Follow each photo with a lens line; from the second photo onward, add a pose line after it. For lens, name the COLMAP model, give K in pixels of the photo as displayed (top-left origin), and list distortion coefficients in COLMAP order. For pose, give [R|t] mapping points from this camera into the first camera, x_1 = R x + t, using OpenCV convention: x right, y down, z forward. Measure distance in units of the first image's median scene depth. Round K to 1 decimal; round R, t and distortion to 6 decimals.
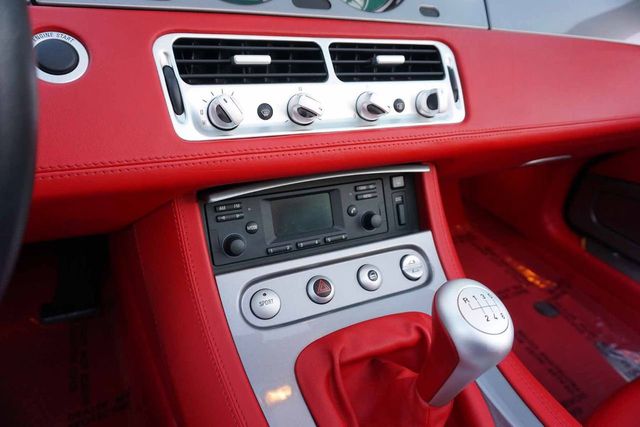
lens RADIAL K [[424.2, 0, 322.9], [0, 424.2, 214.3], [0, 0, 1]] dist [-0.044546, 0.029791]
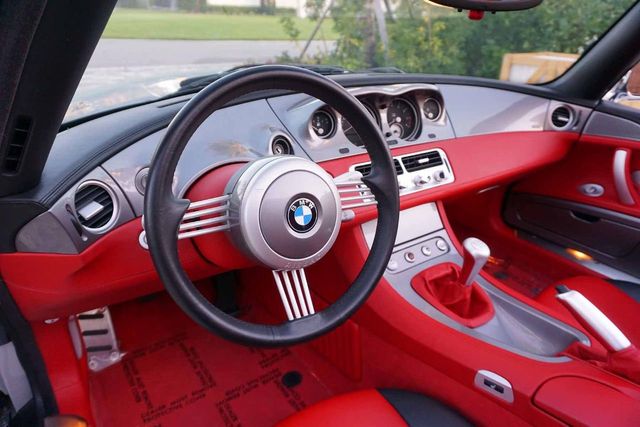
lens RADIAL K [[424.2, 0, 321.2], [0, 424.2, 216.3], [0, 0, 1]] dist [-0.044546, 0.029791]
pose [[0.985680, -0.123819, 0.114472, -0.732149], [0.132512, 0.988584, -0.071709, 0.051583], [-0.104287, 0.085851, 0.990835, -1.322765]]
